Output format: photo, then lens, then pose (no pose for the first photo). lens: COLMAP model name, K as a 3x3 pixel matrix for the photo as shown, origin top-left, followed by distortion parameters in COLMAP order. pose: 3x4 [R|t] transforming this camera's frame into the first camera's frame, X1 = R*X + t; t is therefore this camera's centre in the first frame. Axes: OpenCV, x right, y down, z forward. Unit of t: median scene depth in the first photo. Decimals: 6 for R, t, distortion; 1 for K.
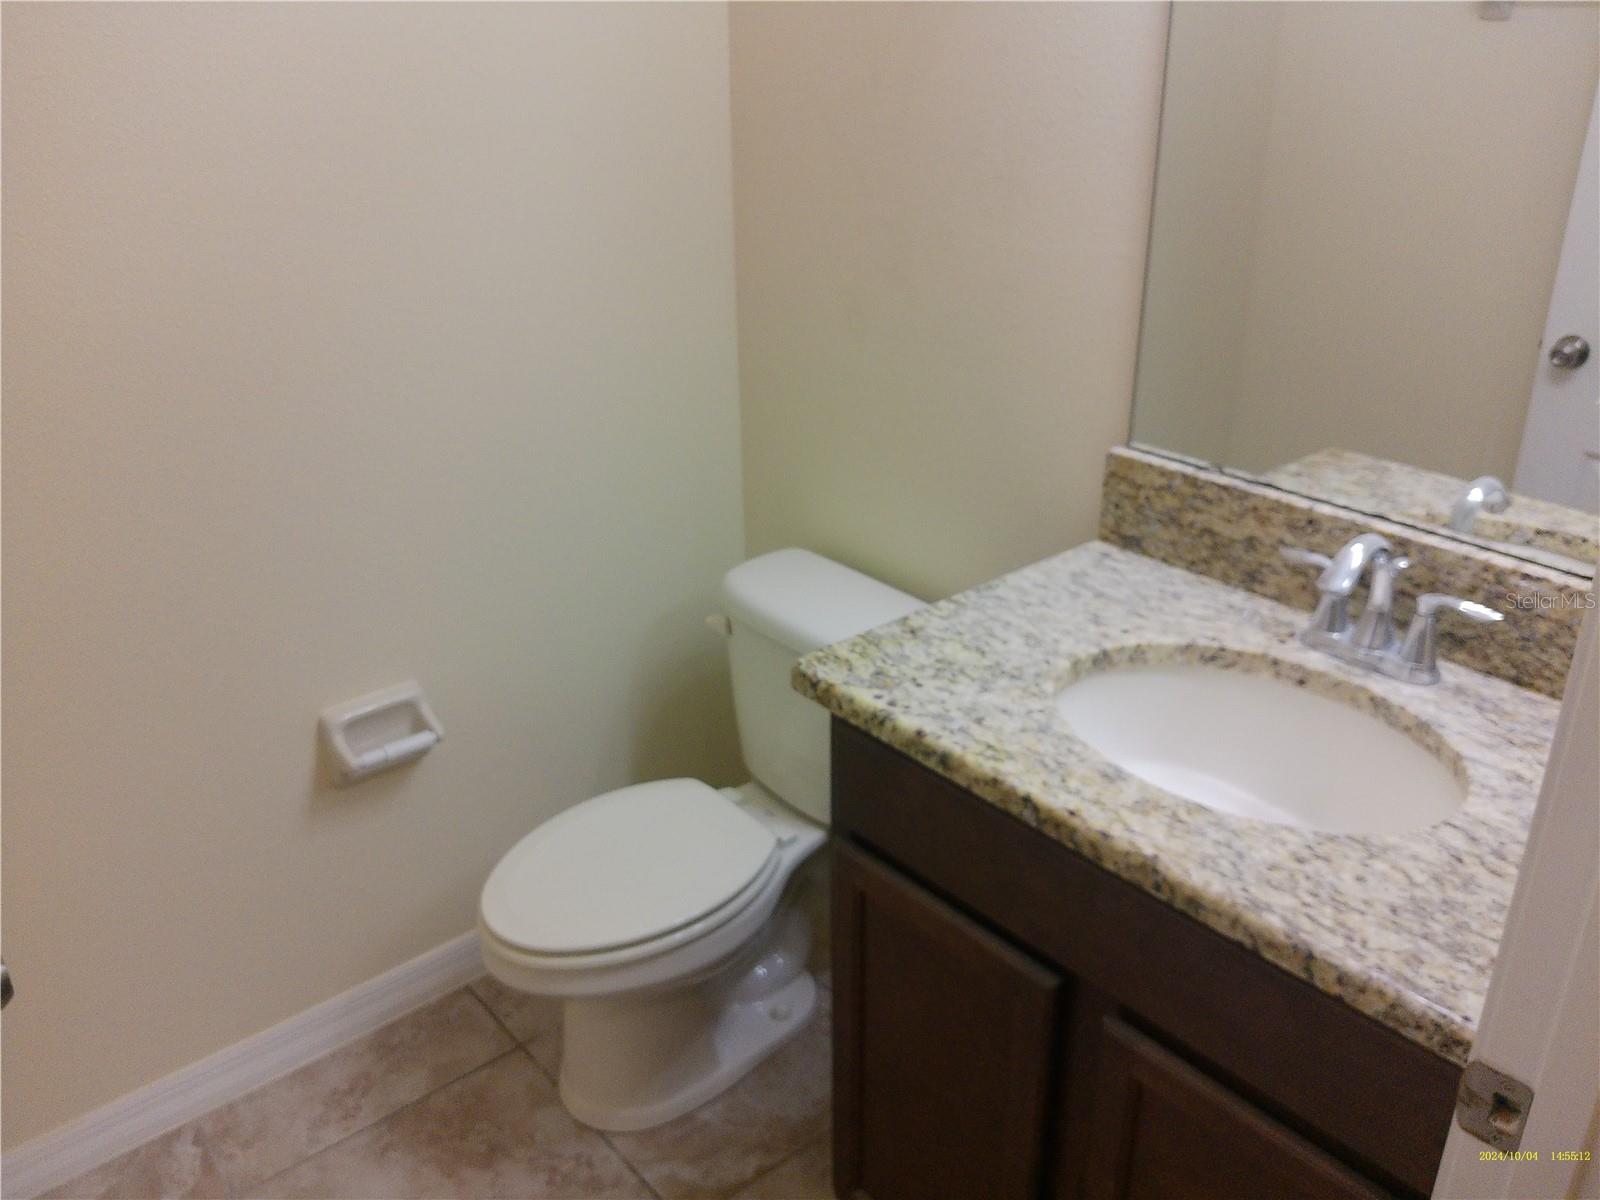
lens RADIAL K [[1316.7, 0, 806.5], [0, 1316.7, 601.0], [0, 0, 1]] dist [0.067098, -0.140061]
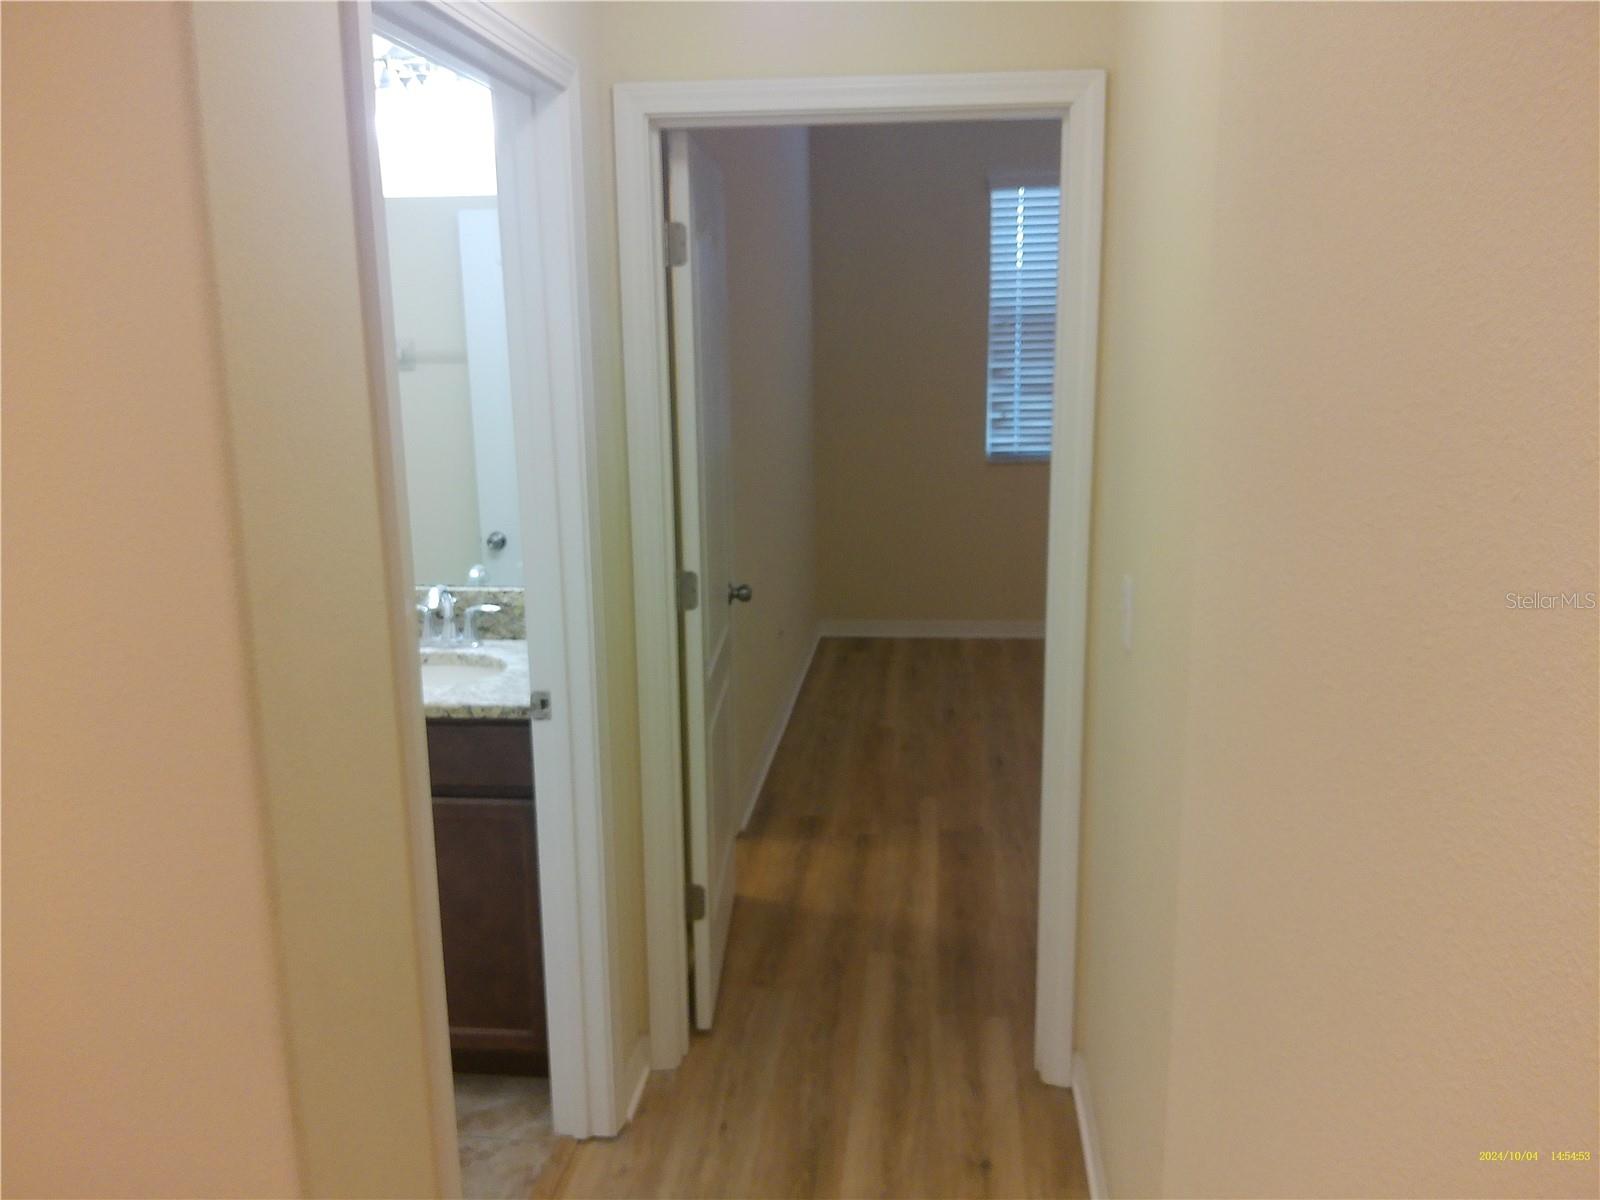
lens RADIAL K [[1316.7, 0, 806.5], [0, 1316.7, 601.0], [0, 0, 1]] dist [0.067098, -0.140061]
pose [[0.721094, -0.136597, 0.679238, -0.647461], [0.297054, 0.946646, -0.124985, 0.437601], [-0.625925, 0.291896, 0.723198, -0.996944]]
